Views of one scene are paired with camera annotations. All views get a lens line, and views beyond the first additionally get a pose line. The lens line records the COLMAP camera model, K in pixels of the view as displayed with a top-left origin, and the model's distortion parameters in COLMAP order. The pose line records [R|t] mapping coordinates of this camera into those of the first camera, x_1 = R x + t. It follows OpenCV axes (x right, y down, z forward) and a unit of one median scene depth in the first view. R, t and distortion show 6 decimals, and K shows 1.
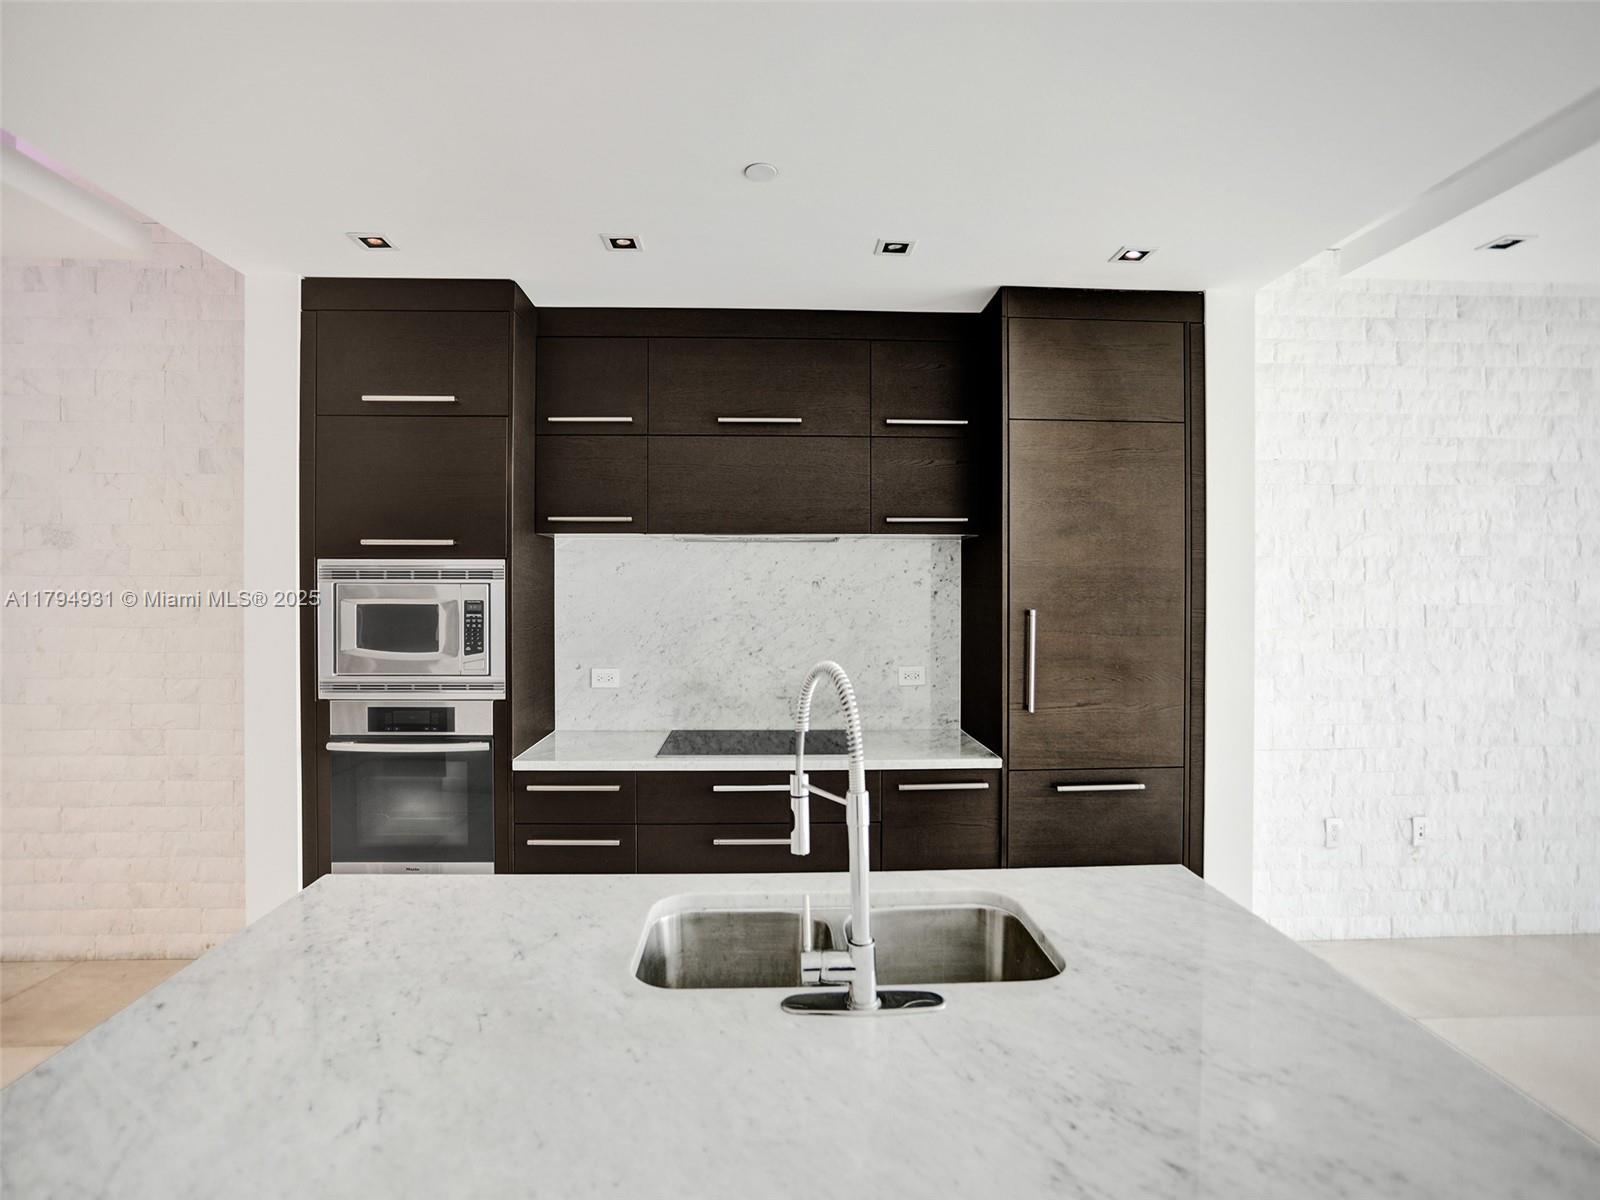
lens RADIAL K [[795.8, 0, 787.7], [0, 795.8, 594.7], [0, 0, 1]] dist [-0.041114, 0.018174]
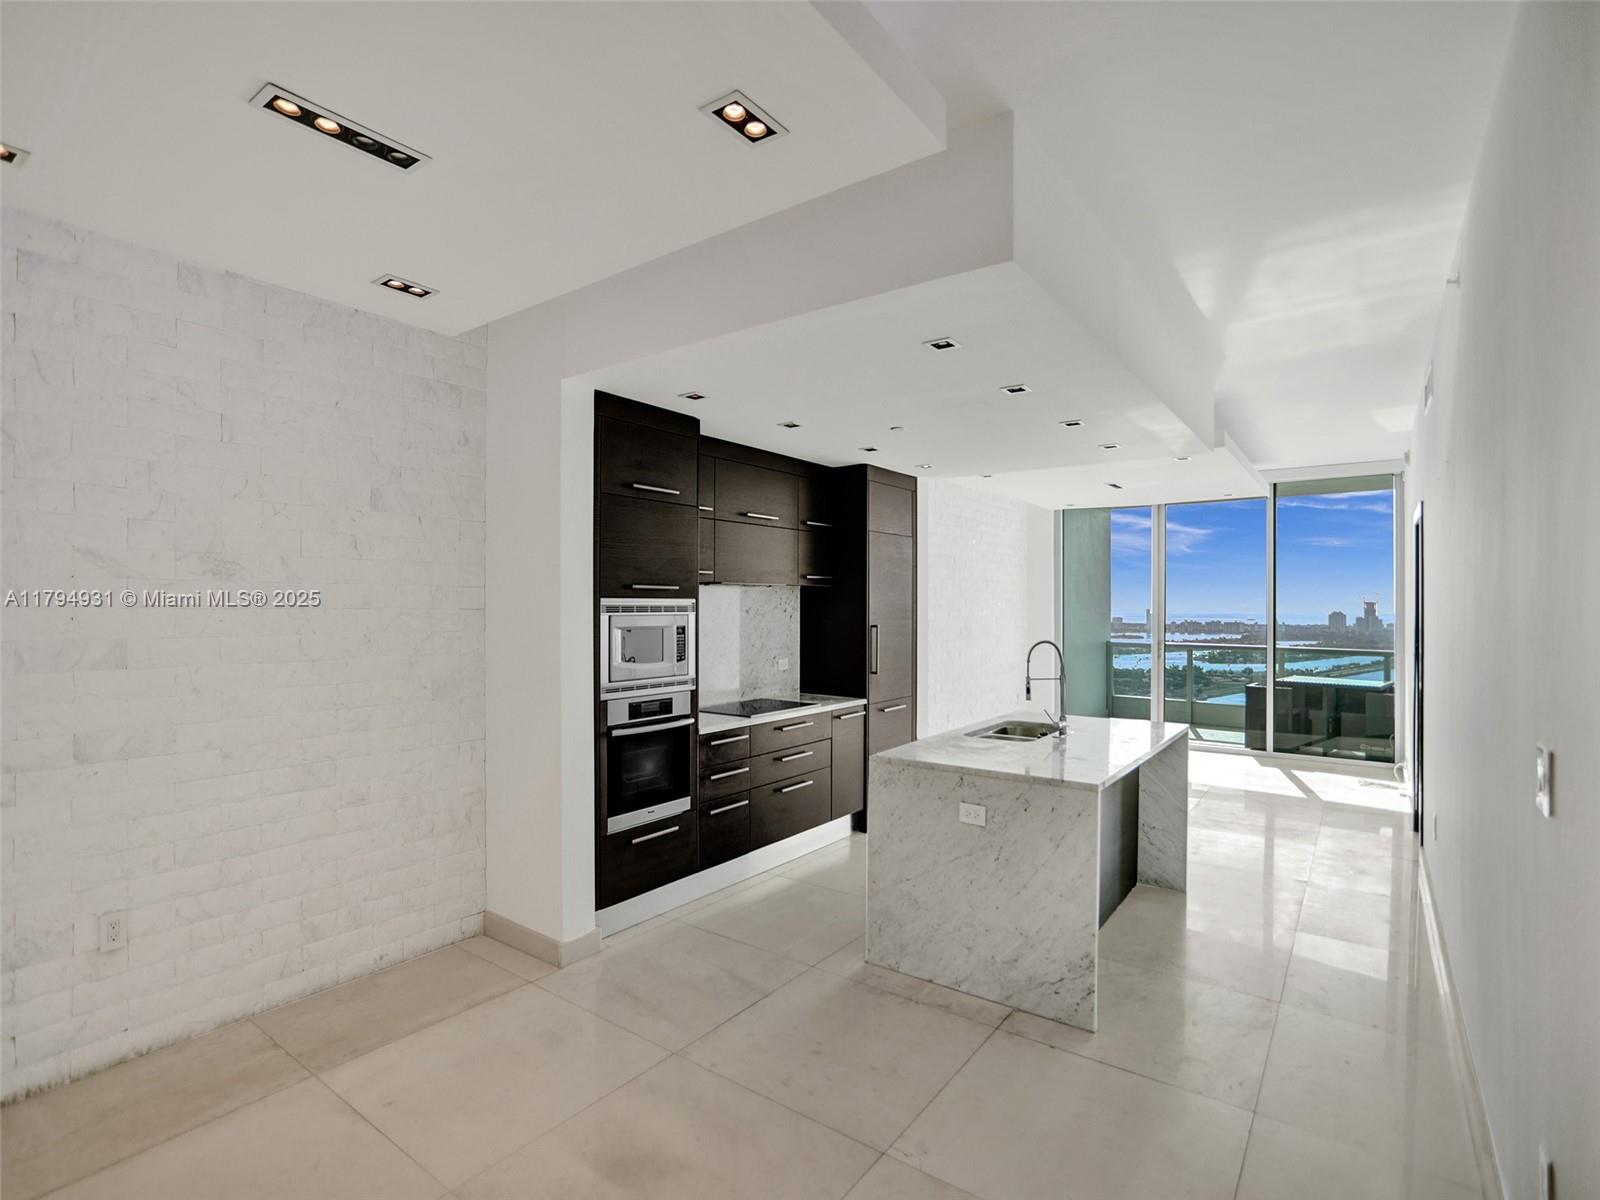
lens RADIAL K [[795.8, 0, 779.3], [0, 795.8, 608.1], [0, 0, 1]] dist [-0.041114, 0.018174]
pose [[0.639629, -0.004241, 0.768672, -1.136358], [0.004682, 0.999988, 0.001621, -0.022081], [-0.768670, 0.002562, 0.639641, -0.092745]]
